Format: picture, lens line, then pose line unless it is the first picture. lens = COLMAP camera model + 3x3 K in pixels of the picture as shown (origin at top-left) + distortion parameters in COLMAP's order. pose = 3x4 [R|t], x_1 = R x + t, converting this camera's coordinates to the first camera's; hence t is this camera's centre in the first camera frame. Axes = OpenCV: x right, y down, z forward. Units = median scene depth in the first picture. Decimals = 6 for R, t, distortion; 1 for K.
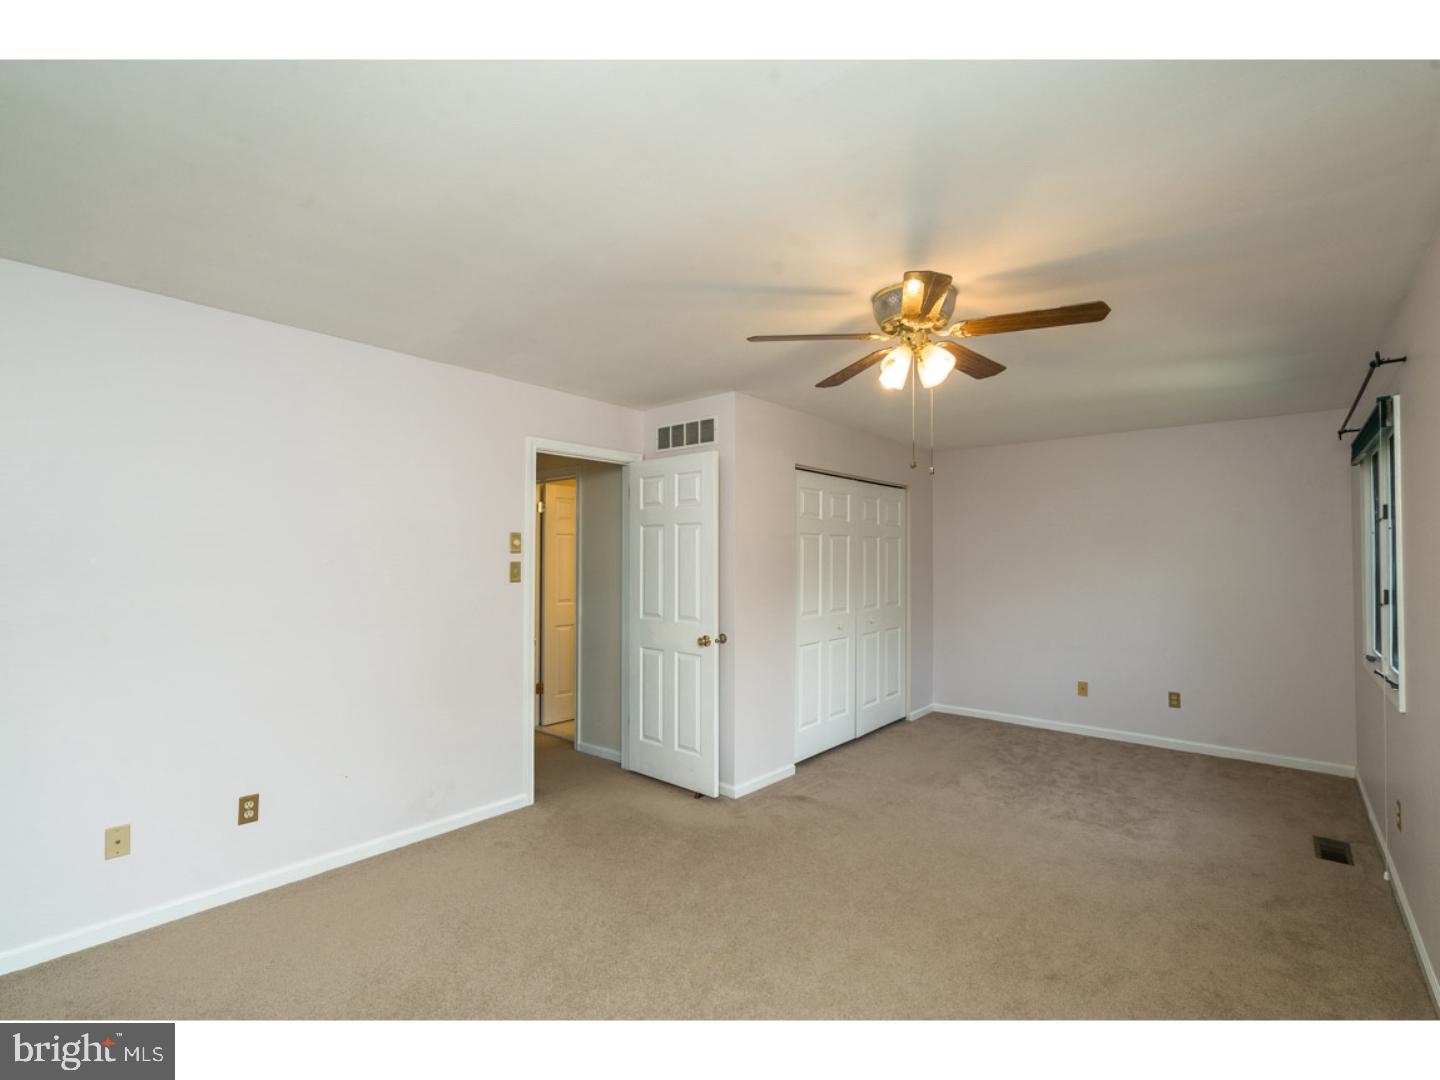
lens RADIAL K [[654.6, 0, 715.5], [0, 654.6, 545.4], [0, 0, 1]] dist [-0.010757, 0.000157]
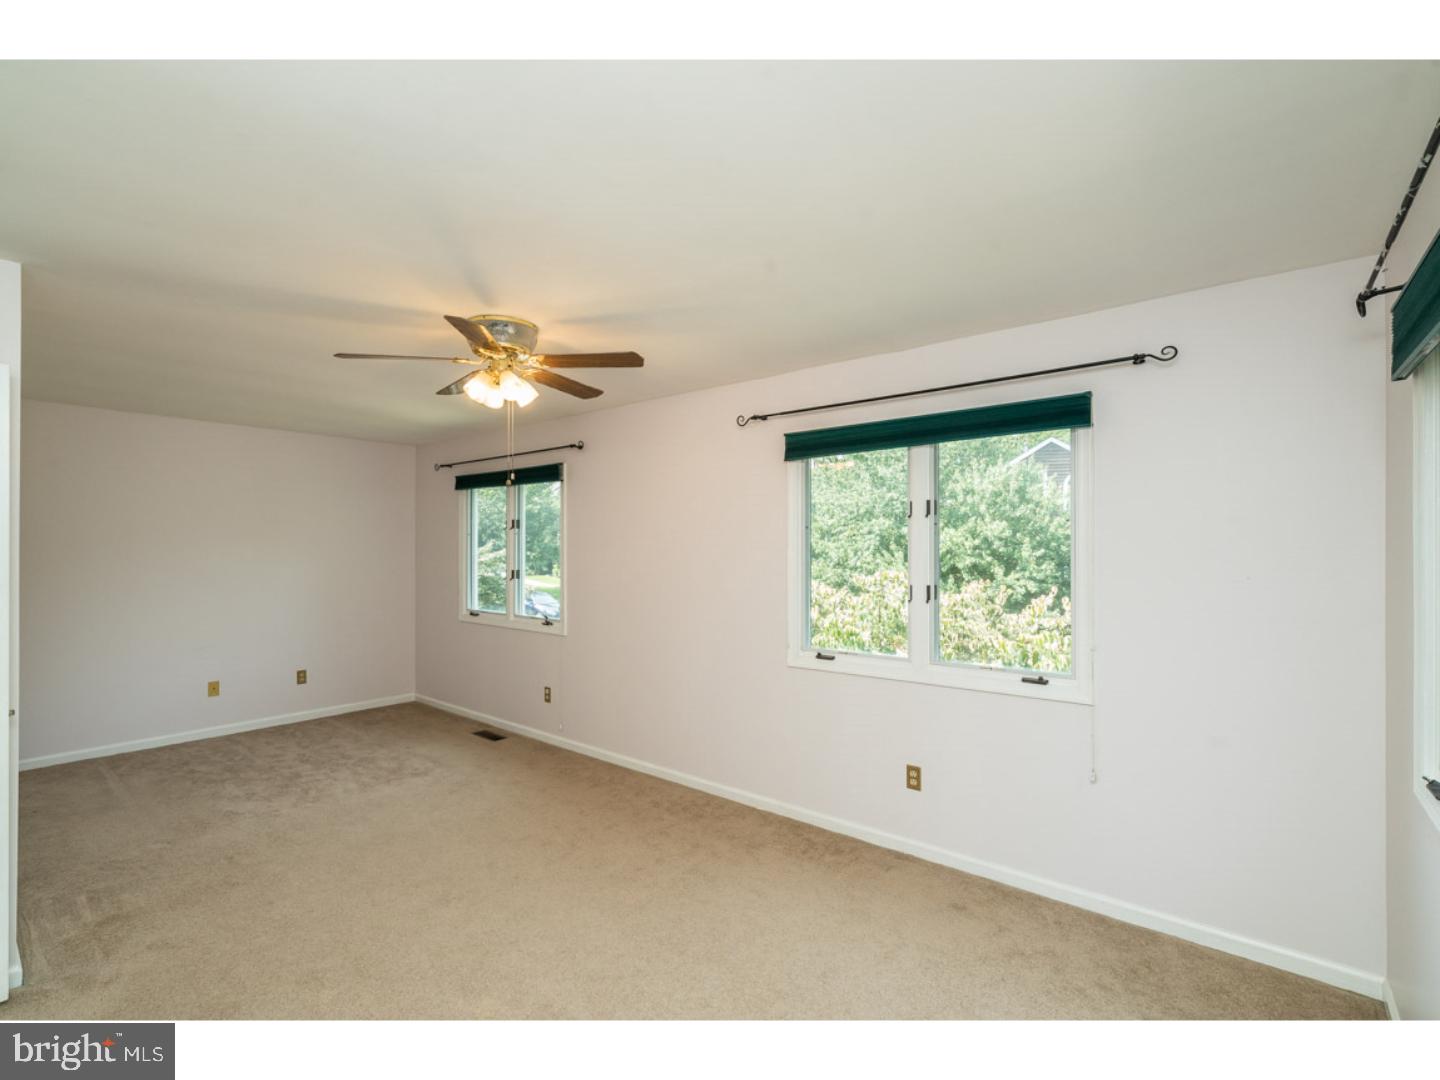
lens RADIAL K [[654.6, 0, 715.3], [0, 654.6, 541.5], [0, 0, 1]] dist [-0.010757, 0.000157]
pose [[-0.023627, -0.001237, 0.999720, -0.506841], [-0.021971, 0.999758, 0.000718, -0.012399], [-0.999479, -0.021948, -0.023648, 0.384955]]
